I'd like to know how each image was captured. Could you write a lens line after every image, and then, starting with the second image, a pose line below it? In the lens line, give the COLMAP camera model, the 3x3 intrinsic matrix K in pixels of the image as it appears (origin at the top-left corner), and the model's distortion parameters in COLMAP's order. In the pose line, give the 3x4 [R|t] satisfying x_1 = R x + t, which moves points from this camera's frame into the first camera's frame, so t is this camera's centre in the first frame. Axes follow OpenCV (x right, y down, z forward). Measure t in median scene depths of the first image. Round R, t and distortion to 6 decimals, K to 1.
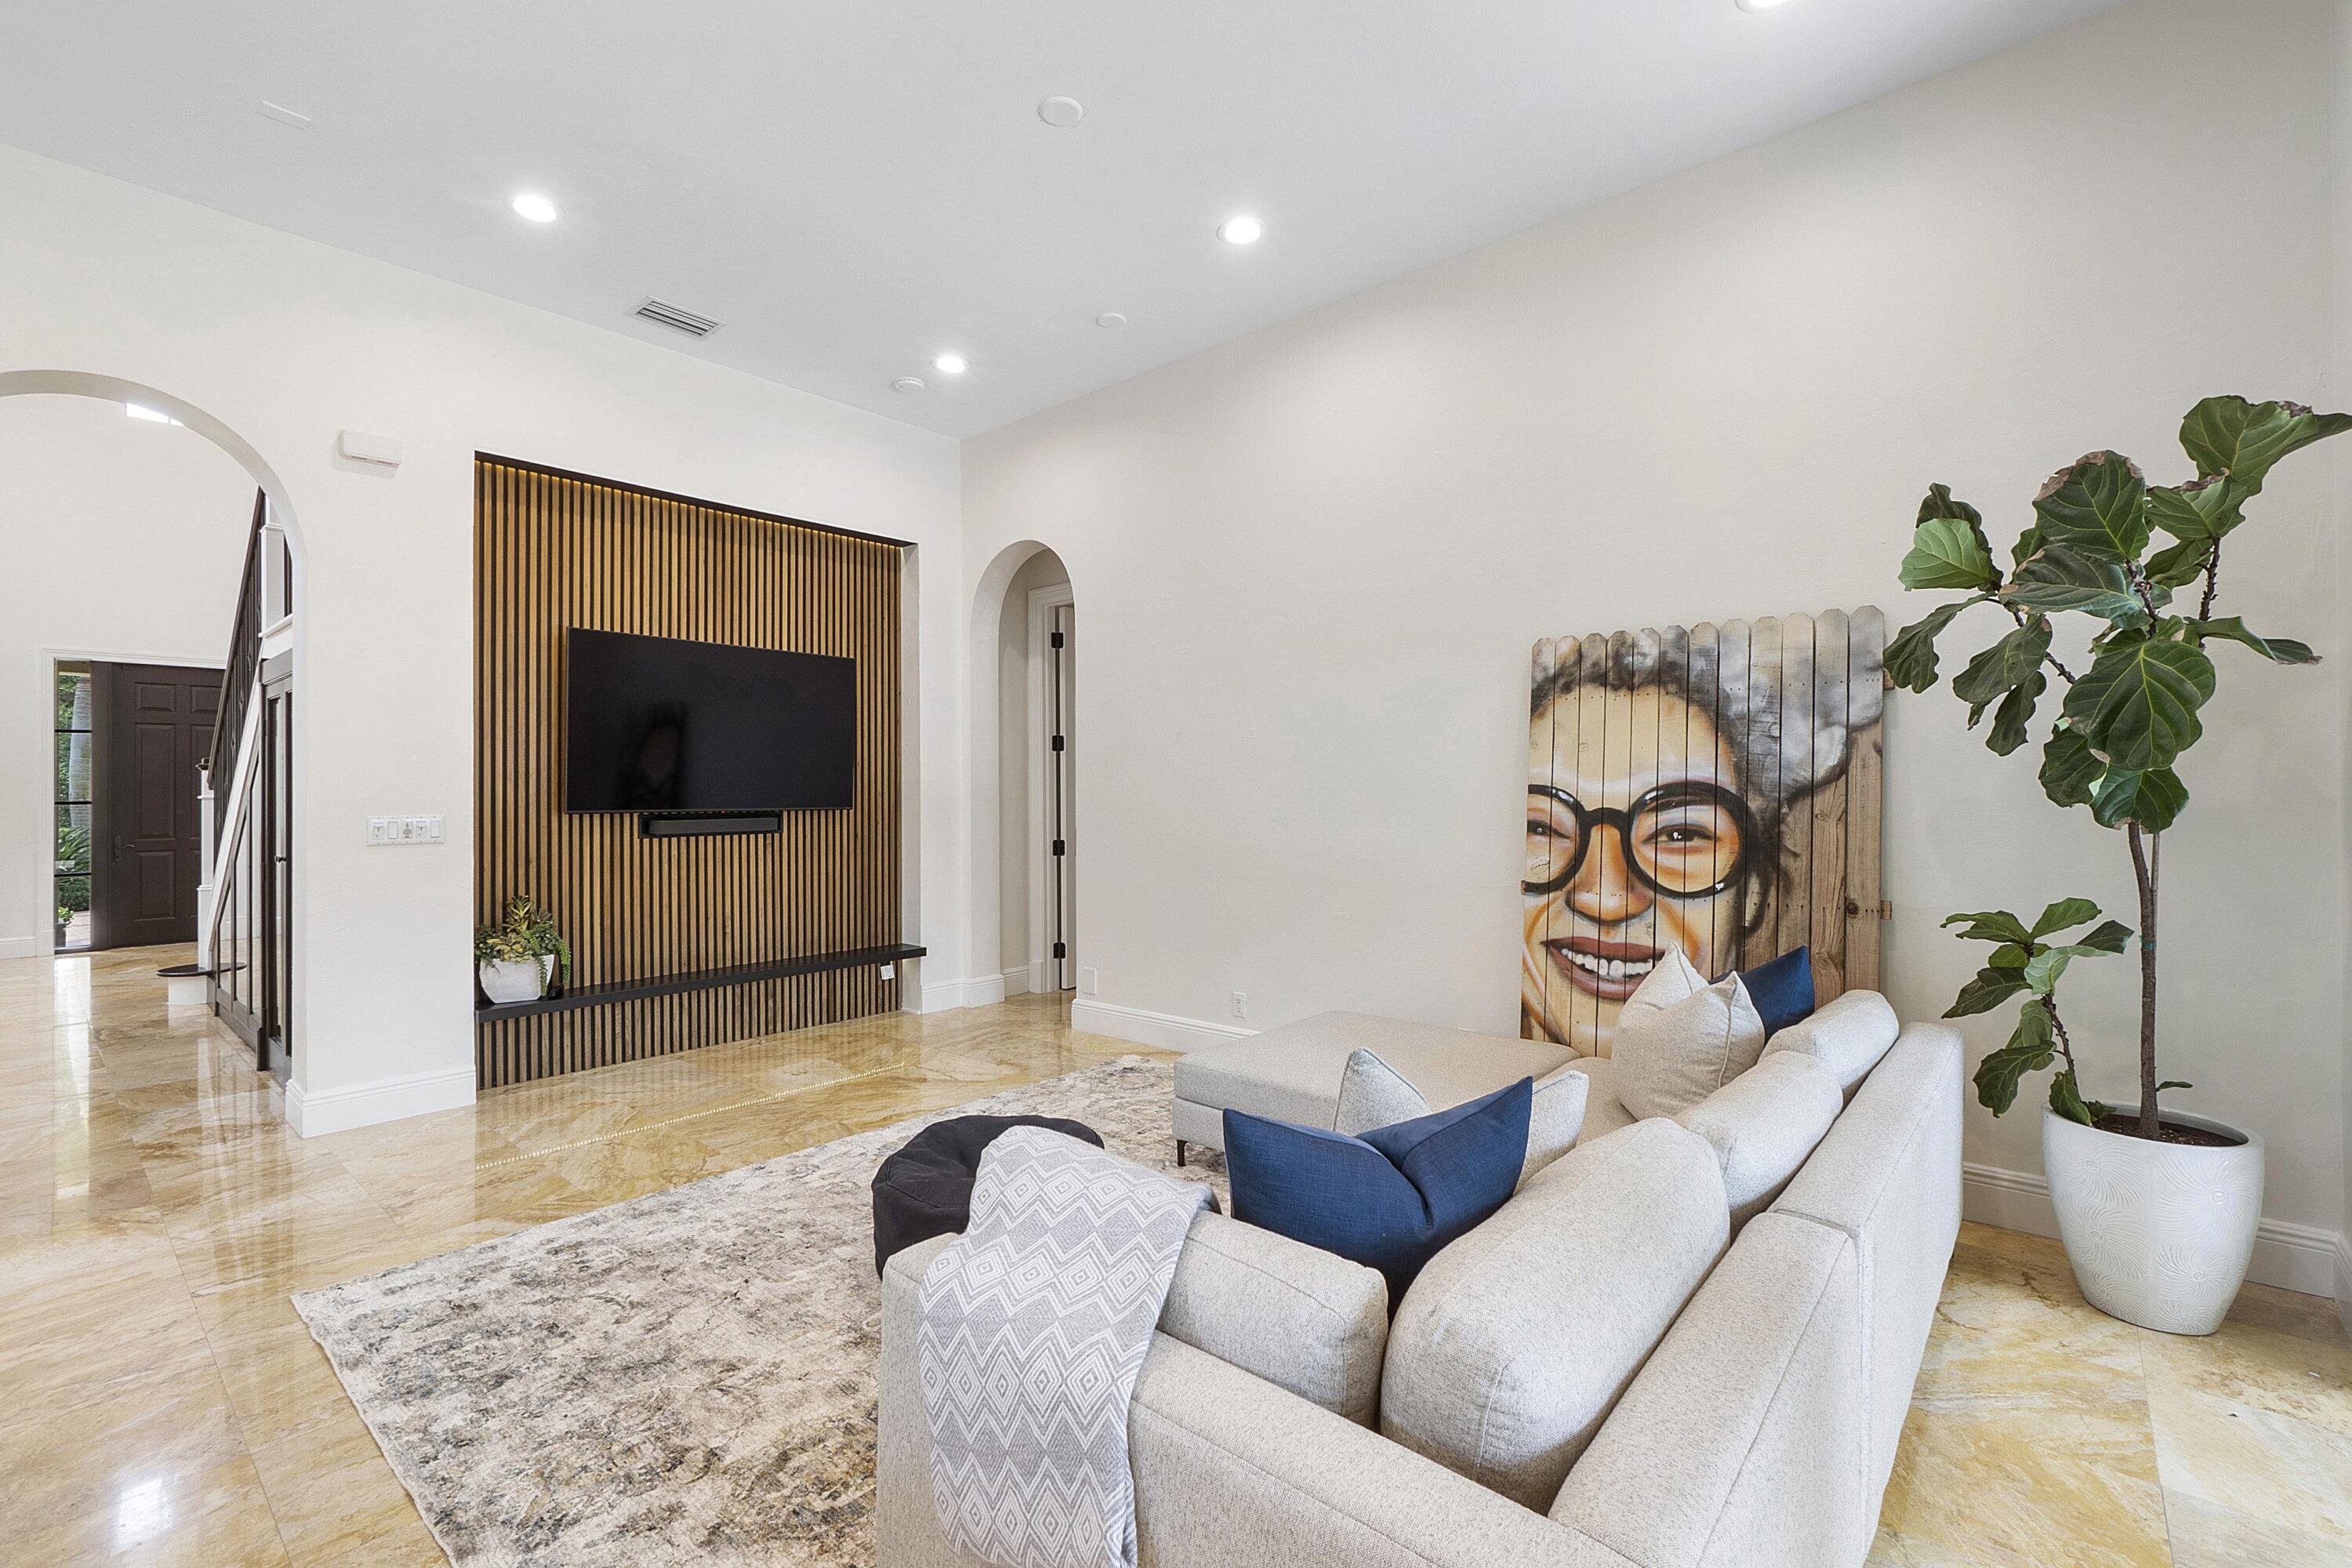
lens RADIAL K [[1022.6, 0, 1155.5], [0, 1022.6, 785.0], [0, 0, 1]] dist [-0.007702, 0.002799]
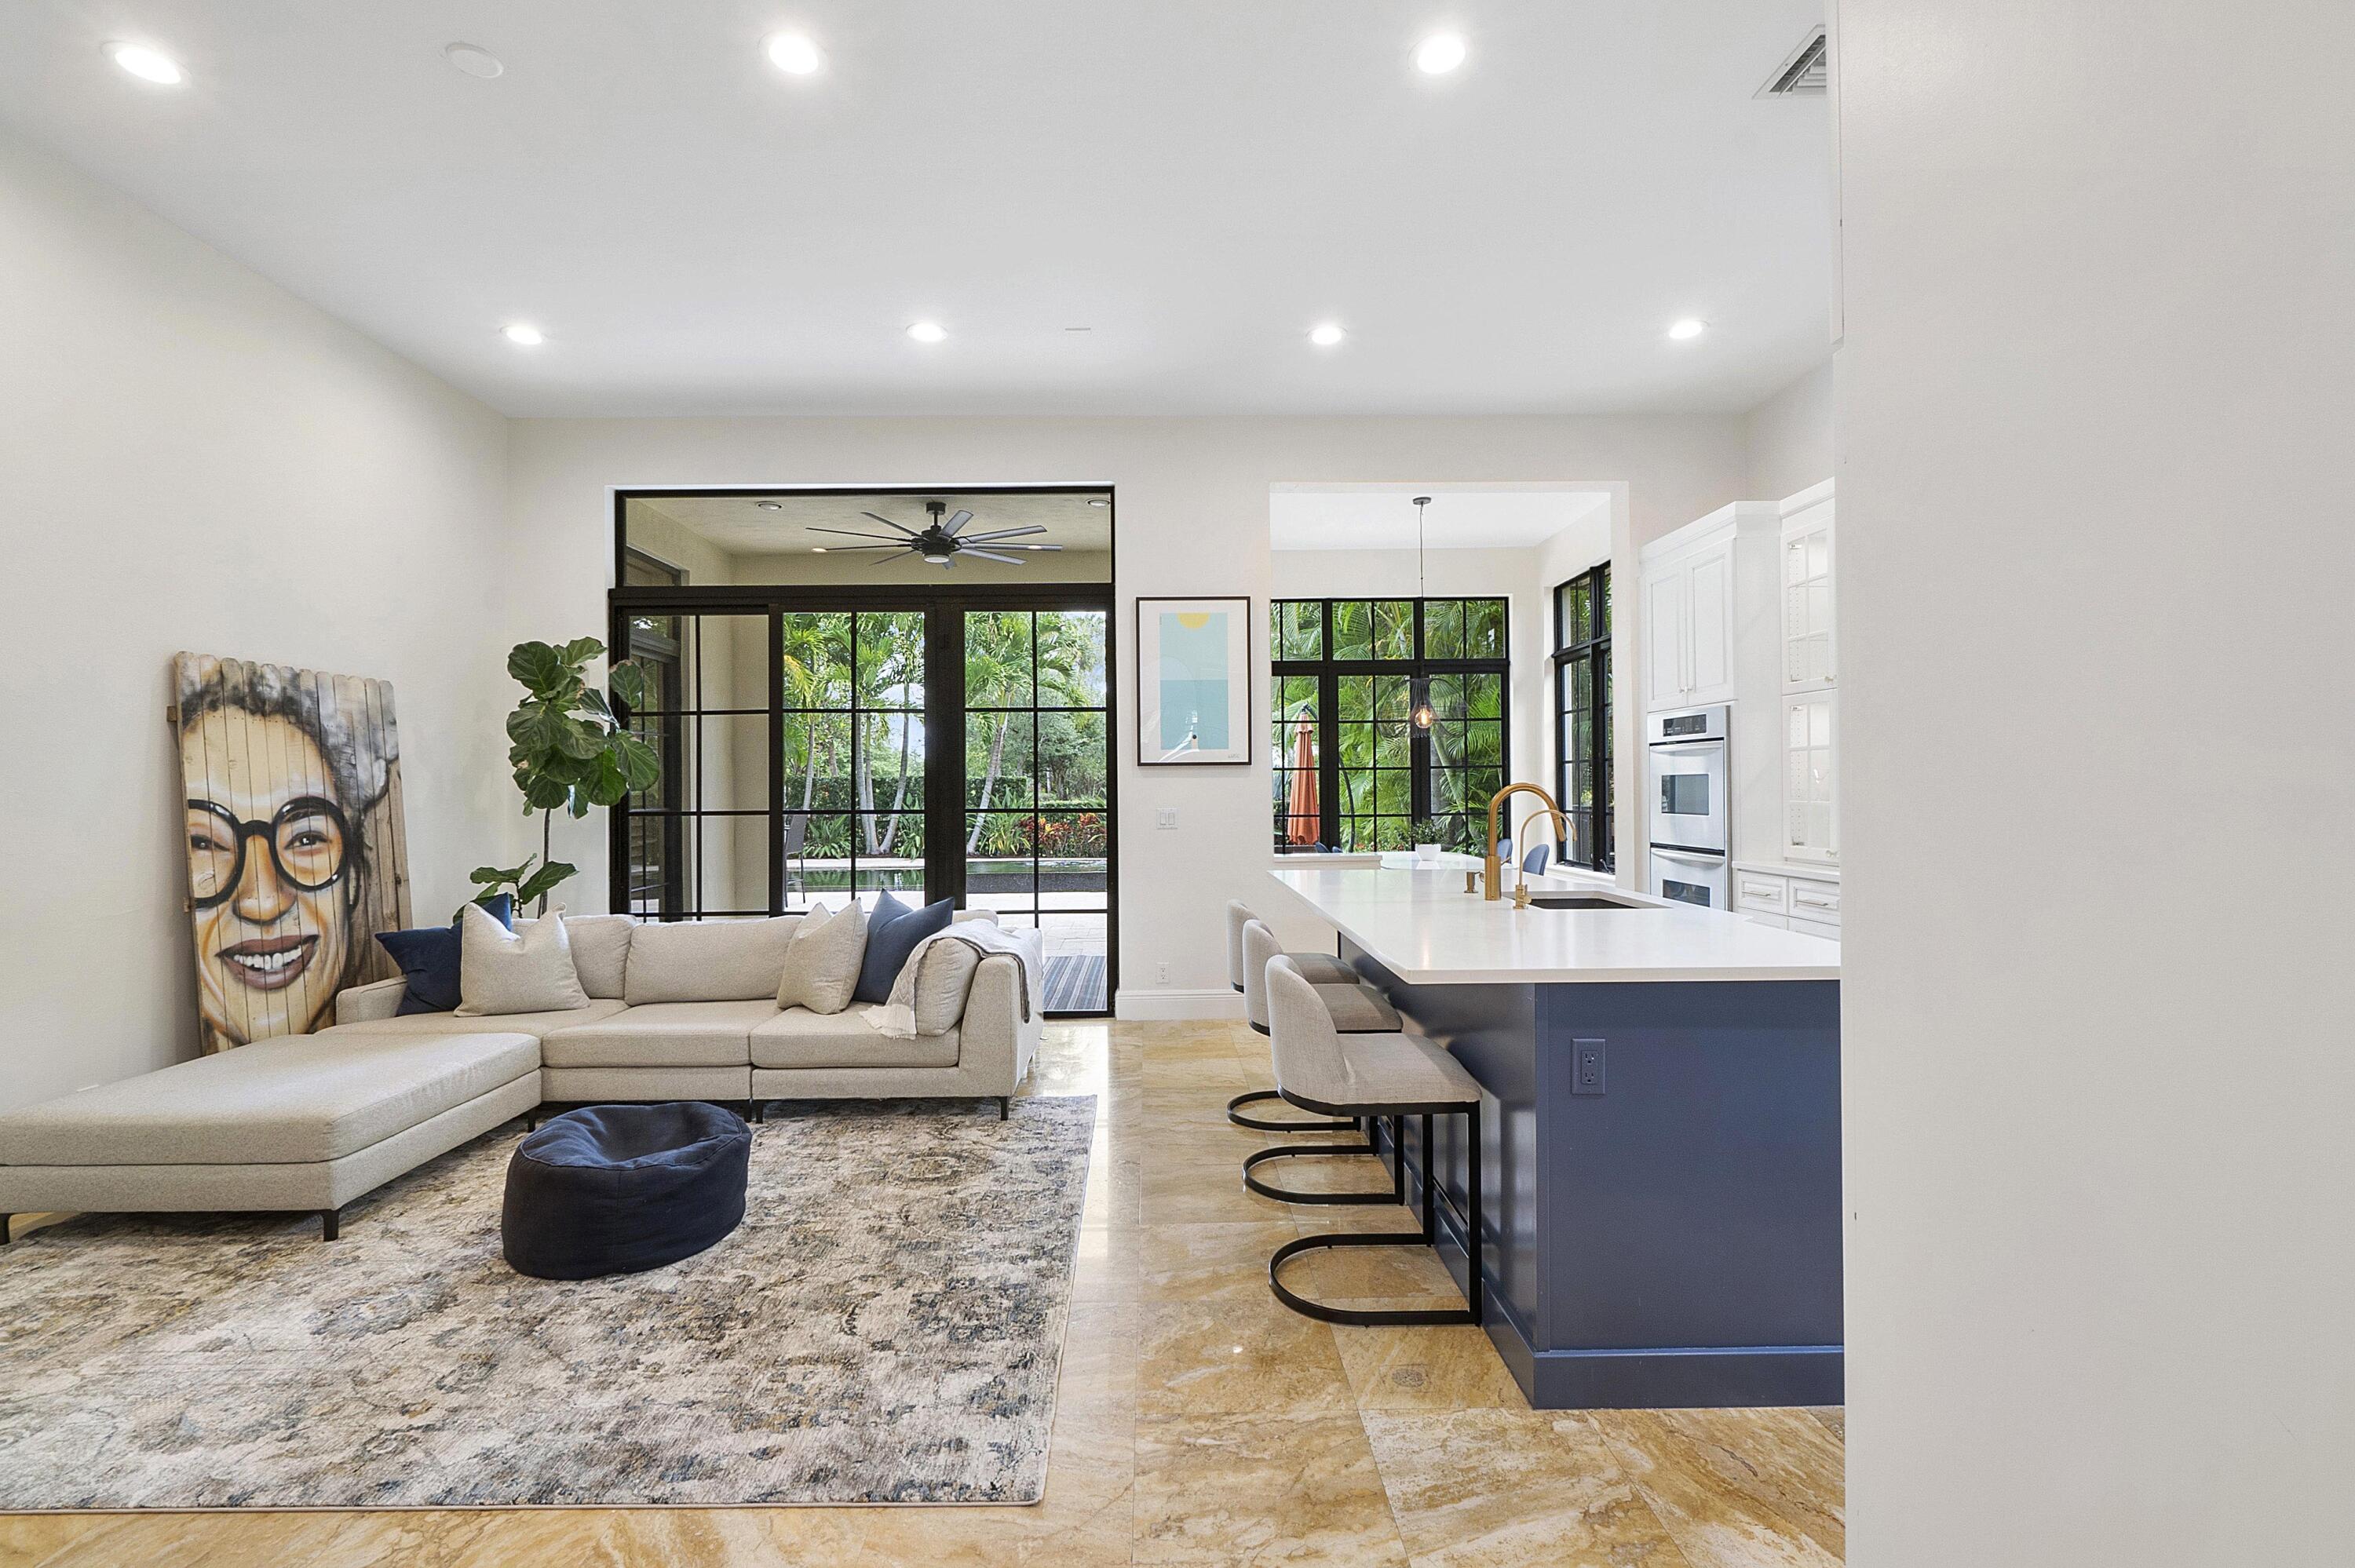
lens RADIAL K [[1023.8, 0, 1156.9], [0, 1023.8, 782.0], [0, 0, 1]] dist [-0.007702, 0.002799]
pose [[-0.668248, 0.019755, 0.743676, -1.014107], [0.011889, 0.999803, -0.015875, 0.010121], [-0.743843, -0.001767, -0.668352, 0.995459]]
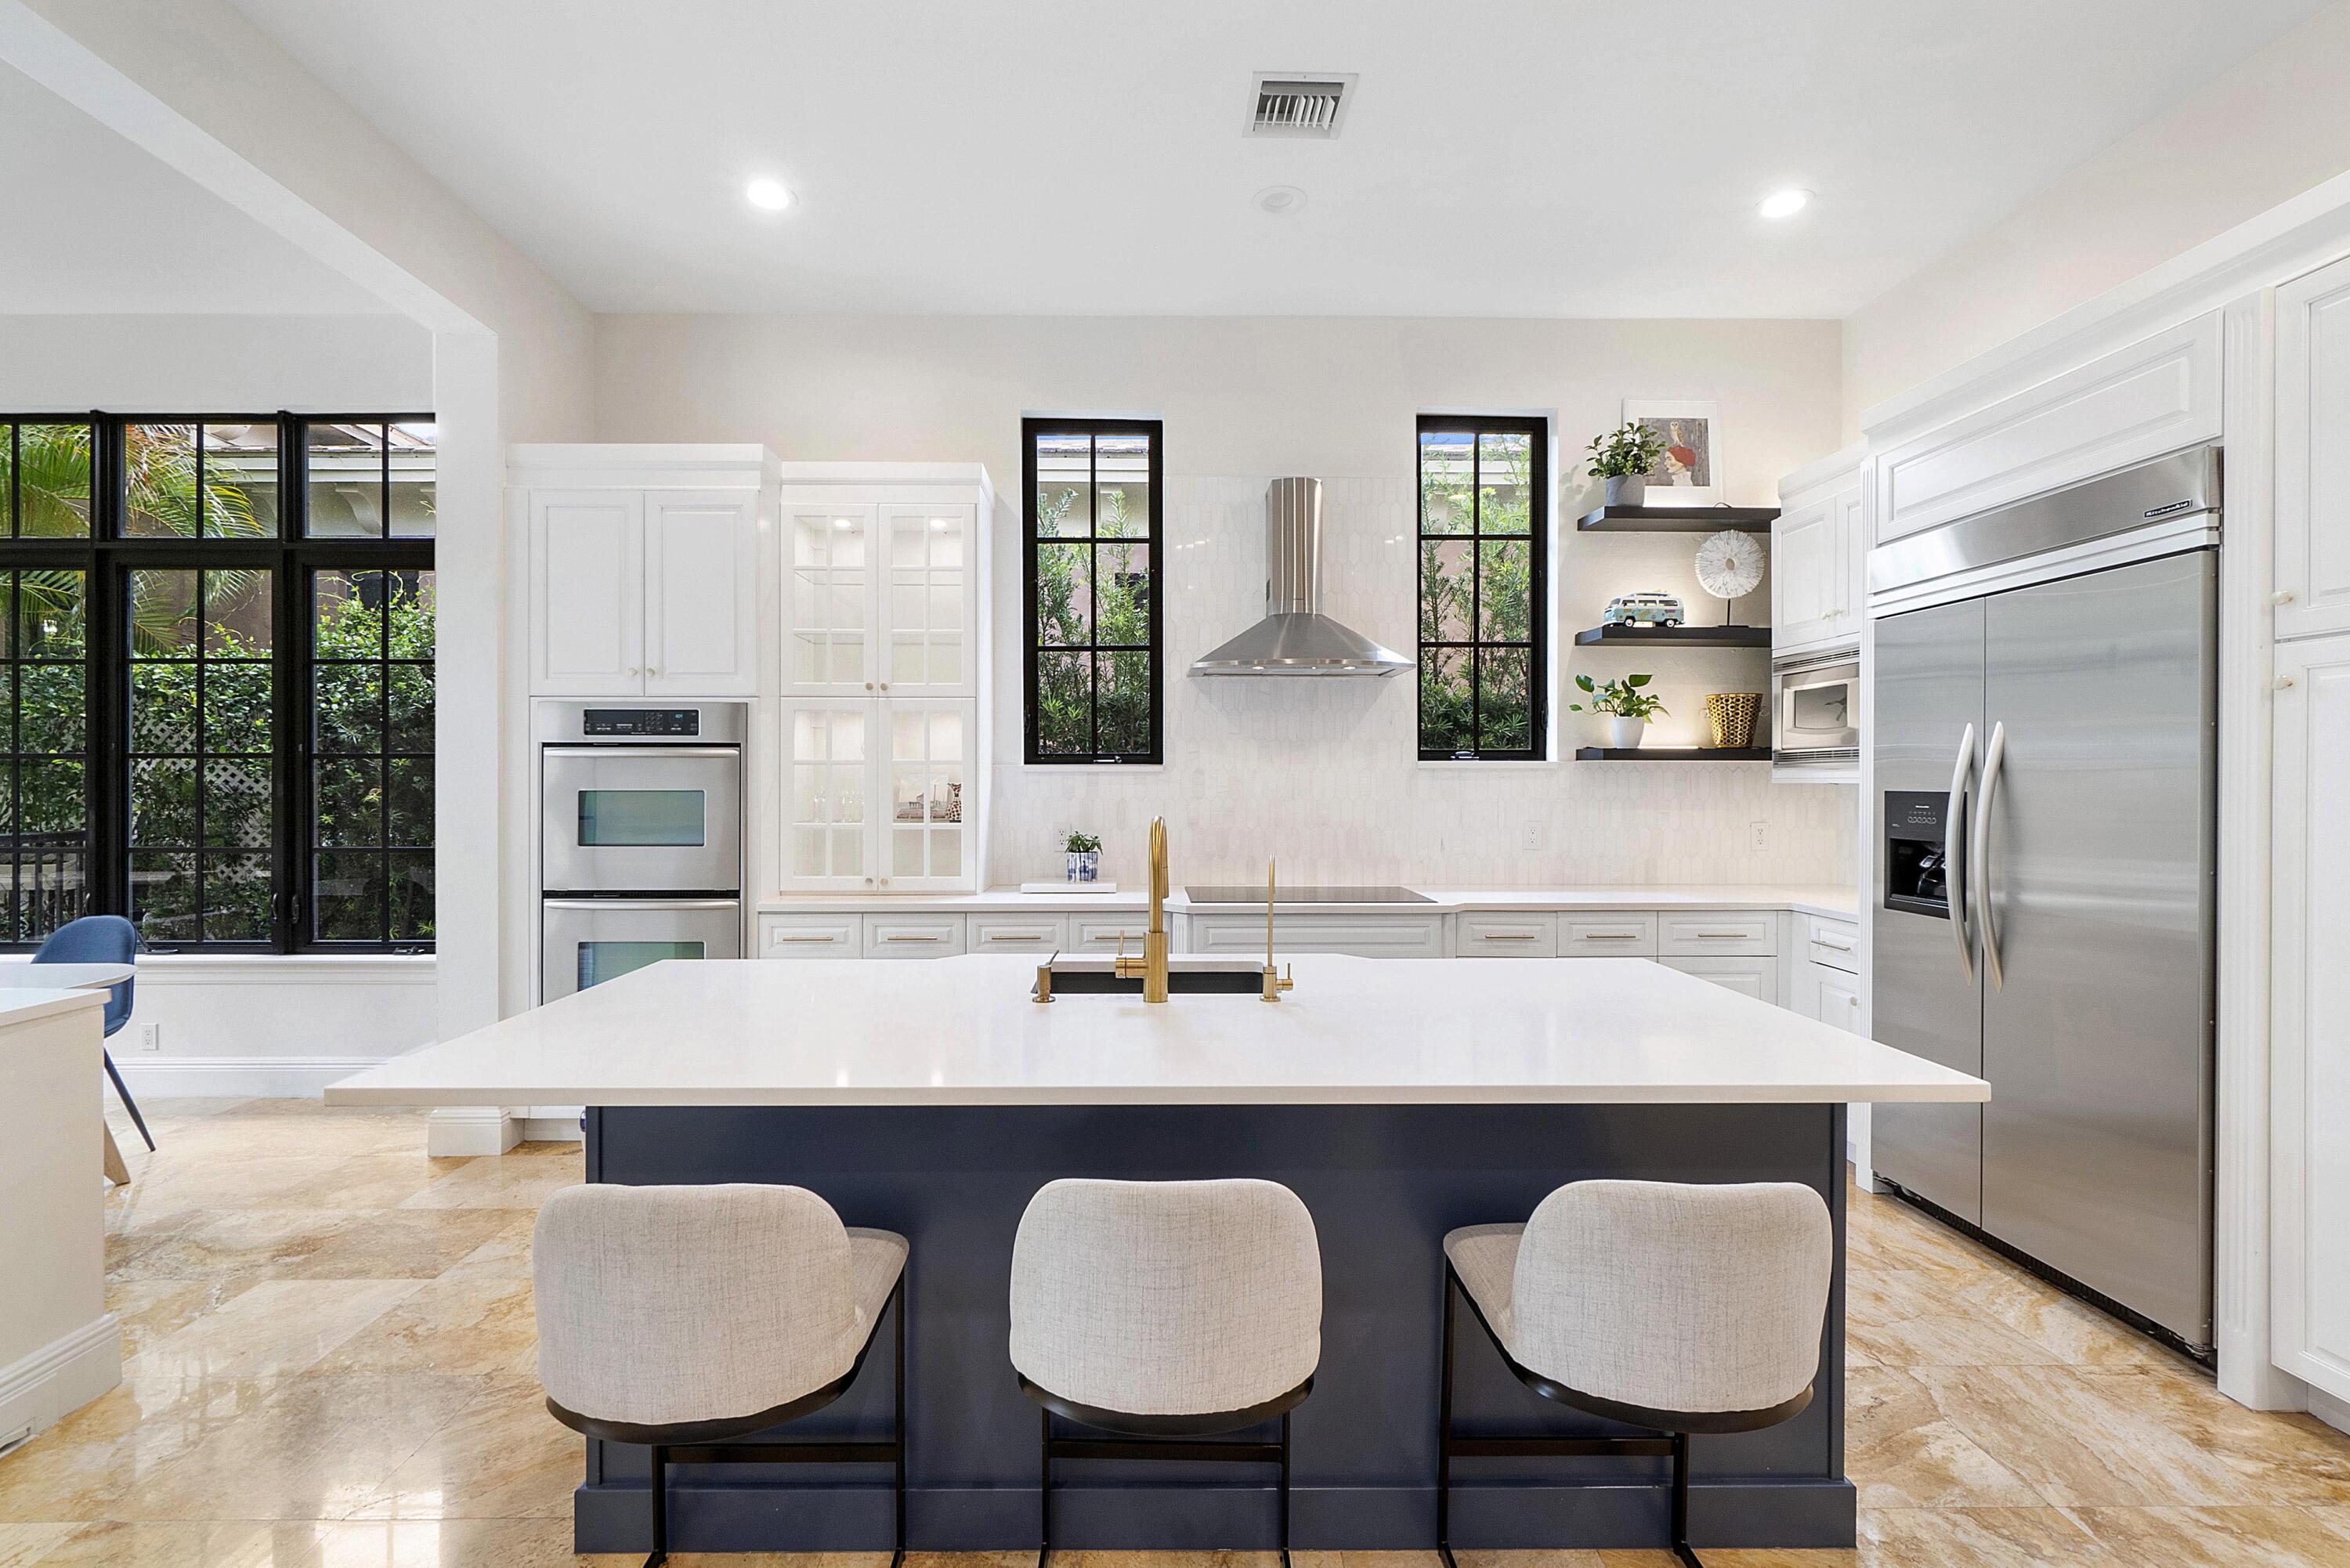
lens RADIAL K [[1021.7, 0, 1154.1], [0, 1021.7, 781.9], [0, 0, 1]] dist [-0.007702, 0.002799]
pose [[-0.739729, 0.010821, -0.672818, -0.136065], [0.008033, 0.999941, 0.007250, -0.026248], [0.672857, -0.000042, -0.739772, 0.592367]]
